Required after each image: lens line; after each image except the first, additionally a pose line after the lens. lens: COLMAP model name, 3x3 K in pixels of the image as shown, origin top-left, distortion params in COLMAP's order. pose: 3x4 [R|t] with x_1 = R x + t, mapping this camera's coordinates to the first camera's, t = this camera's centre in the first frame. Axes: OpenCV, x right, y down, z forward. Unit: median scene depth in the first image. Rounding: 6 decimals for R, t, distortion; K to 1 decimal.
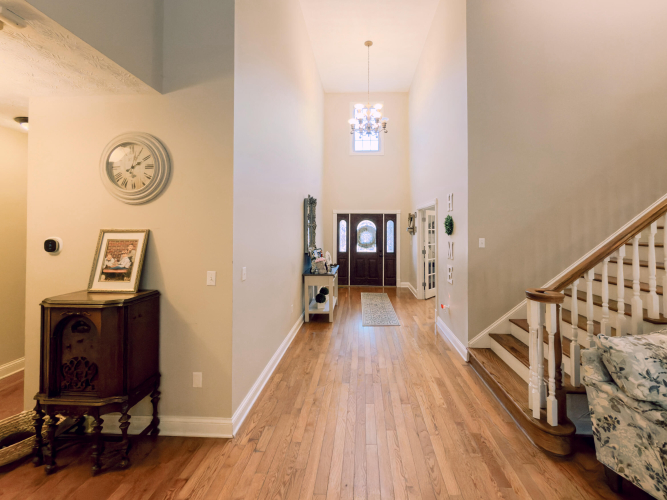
lens RADIAL K [[278.3, 0, 351.4], [0, 278.3, 223.9], [0, 0, 1]] dist [-0.002648, -0.001131]
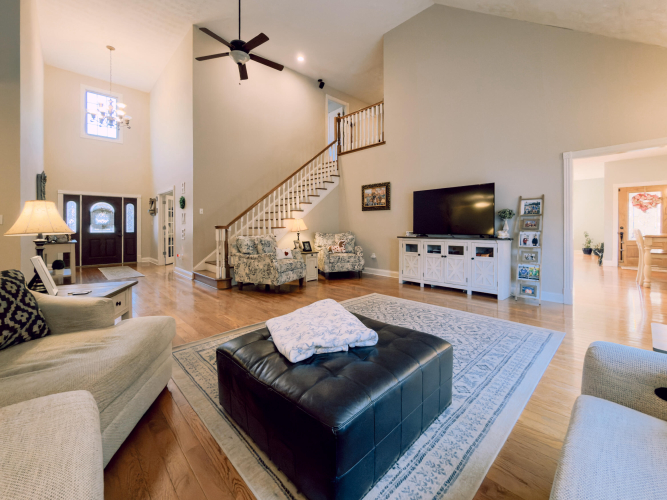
lens RADIAL K [[278.3, 0, 338.1], [0, 278.3, 224.2], [0, 0, 1]] dist [-0.002648, -0.001131]
pose [[0.687916, -0.001866, 0.725788, -0.264808], [-0.003806, 0.999974, 0.006179, 0.166516], [-0.725780, -0.007013, 0.687891, -1.042364]]
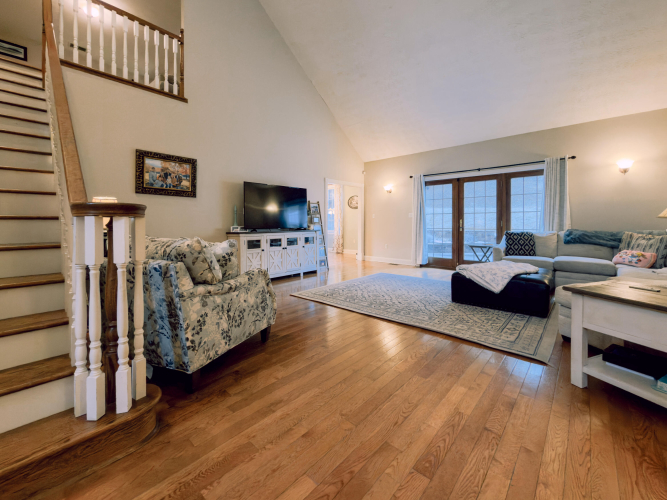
lens RADIAL K [[278.3, 0, 336.9], [0, 278.3, 230.1], [0, 0, 1]] dist [-0.002648, -0.001131]
pose [[-0.771014, -0.019354, 0.636524, -0.053866], [-0.015802, 0.999812, 0.011259, 0.222114], [-0.636622, -0.001378, -0.771175, 0.898636]]
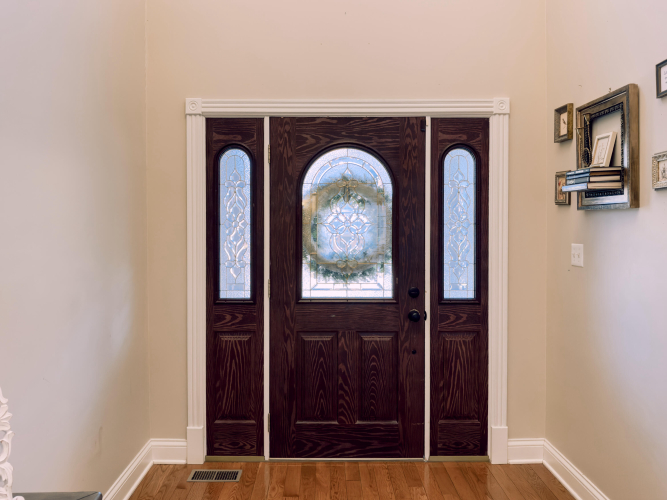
lens RADIAL K [[494.4, 0, 332.9], [0, 494.4, 253.8], [0, 0, 1]] dist [-0.003003, -0.003983]
pose [[0.997788, -0.006668, 0.066140, 0.051356], [0.004195, 0.999289, 0.037465, 0.146374], [-0.066343, -0.037105, 0.997107, 1.737757]]
